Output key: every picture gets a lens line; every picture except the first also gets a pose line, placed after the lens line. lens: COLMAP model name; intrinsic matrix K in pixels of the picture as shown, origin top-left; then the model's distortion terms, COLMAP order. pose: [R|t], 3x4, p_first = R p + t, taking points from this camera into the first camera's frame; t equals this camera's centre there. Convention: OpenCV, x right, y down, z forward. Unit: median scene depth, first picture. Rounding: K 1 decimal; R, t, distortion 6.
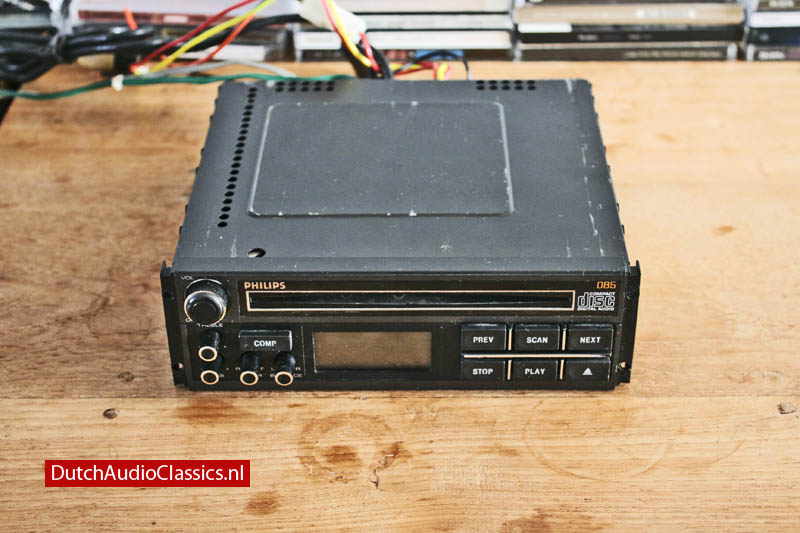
lens RADIAL K [[1412.1, 0, 400.0], [0, 1412.1, 266.5], [0, 0, 1]] dist [0.006427, 0.040752]
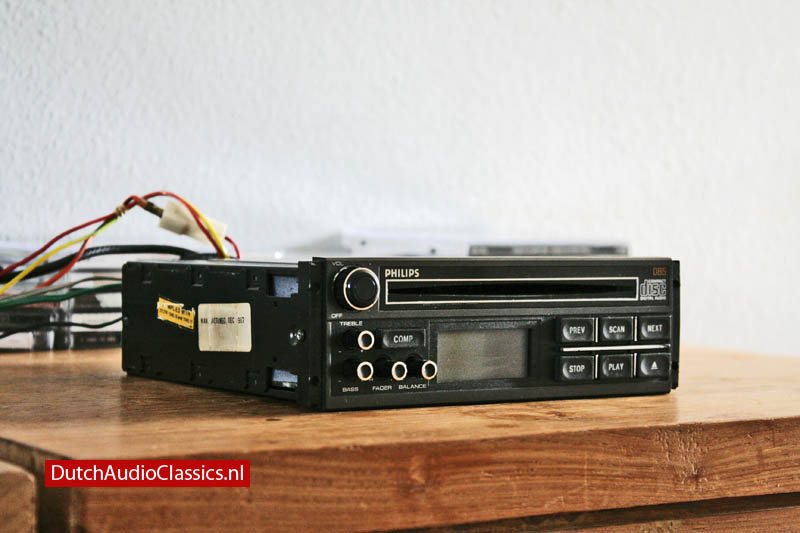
lens RADIAL K [[1900.0, 0, 400.0], [0, 1900.0, 266.5], [0, 0, 1]] dist [0.059739, 0.229243]
pose [[0.827939, 0.009207, 0.560743, -0.846725], [0.296975, 0.840974, -0.452293, 0.614716], [-0.475734, 0.540998, 0.693540, 0.055143]]
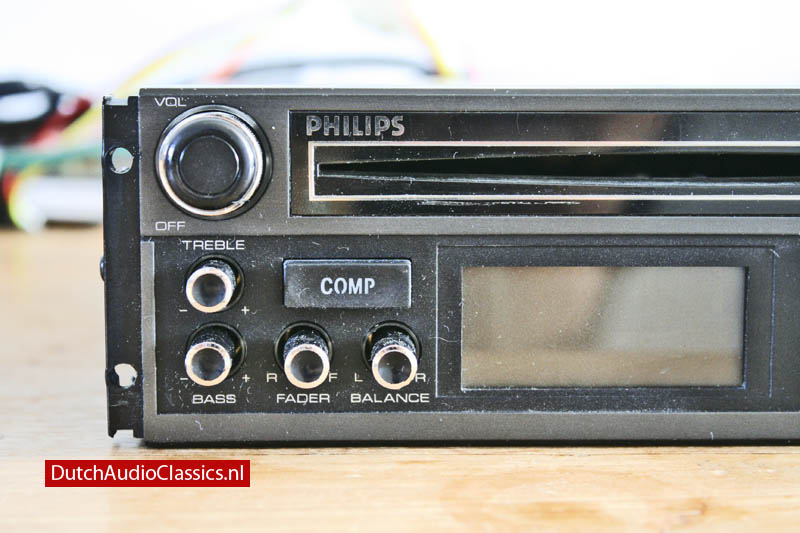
lens RADIAL K [[1900.0, 0, 400.0], [0, 1900.0, 266.5], [0, 0, 1]] dist [0.059739, 0.229243]
pose [[0.998482, 0.009682, 0.054217, -0.110997], [0.016149, 0.889682, -0.456296, 0.301620], [-0.052653, 0.456479, 0.888175, 0.513557]]
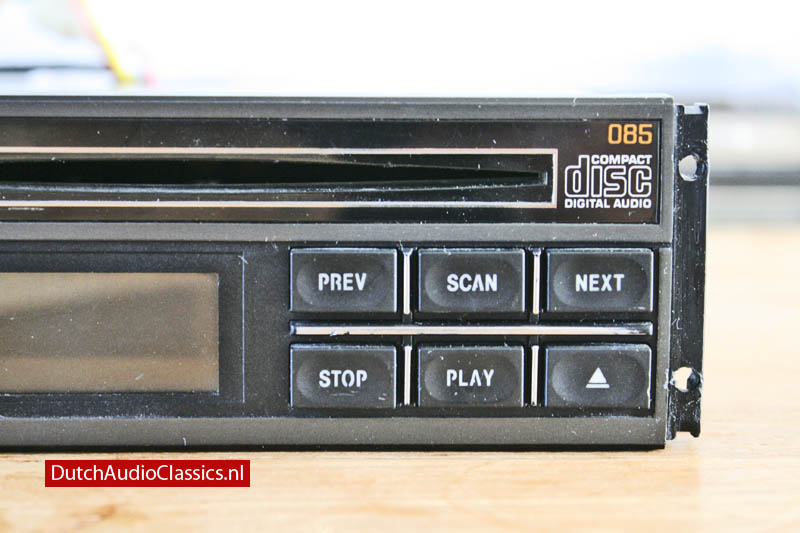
lens RADIAL K [[1900.0, 0, 400.0], [0, 1900.0, 266.5], [0, 0, 1]] dist [0.059739, 0.229243]
pose [[0.998990, 0.011465, 0.043439, 0.051767], [0.009727, 0.888768, -0.458253, 0.303721], [-0.043861, 0.458213, 0.887760, 0.504264]]
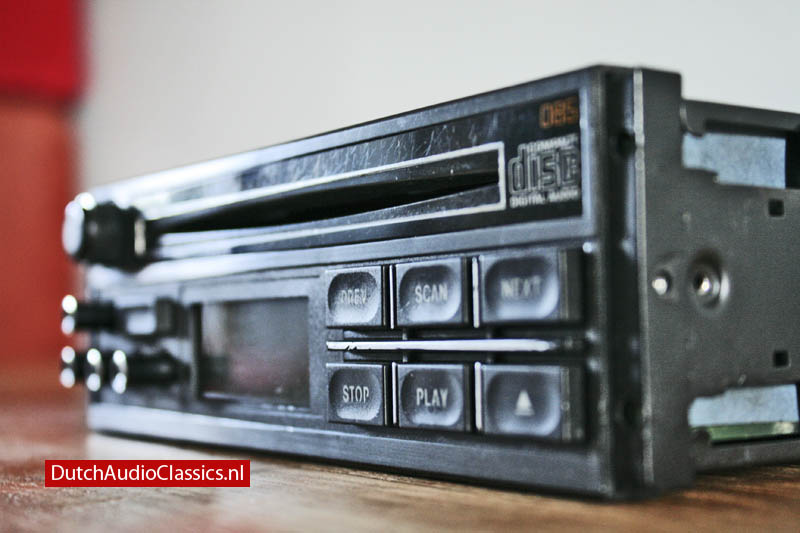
lens RADIAL K [[1283.2, 0, 400.0], [0, 1283.2, 266.5], [0, 0, 1]] dist [0.000191, 0.015347]
pose [[0.595314, -0.037912, -0.802598, 0.374957], [-0.443492, 0.817441, -0.367567, 0.179076], [0.670012, 0.574764, 0.469820, 0.826316]]
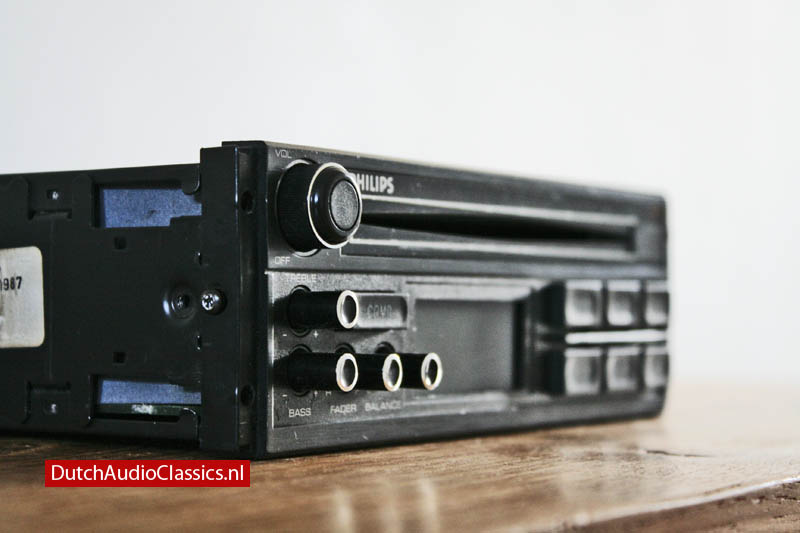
lens RADIAL K [[1900.0, 0, 400.0], [0, 1900.0, 266.5], [0, 0, 1]] dist [0.059739, 0.229243]
pose [[0.530403, 0.033623, 0.847079, -0.667519], [0.463236, 0.825349, -0.322818, 0.263631], [-0.709990, 0.563621, 0.422192, 0.706486]]
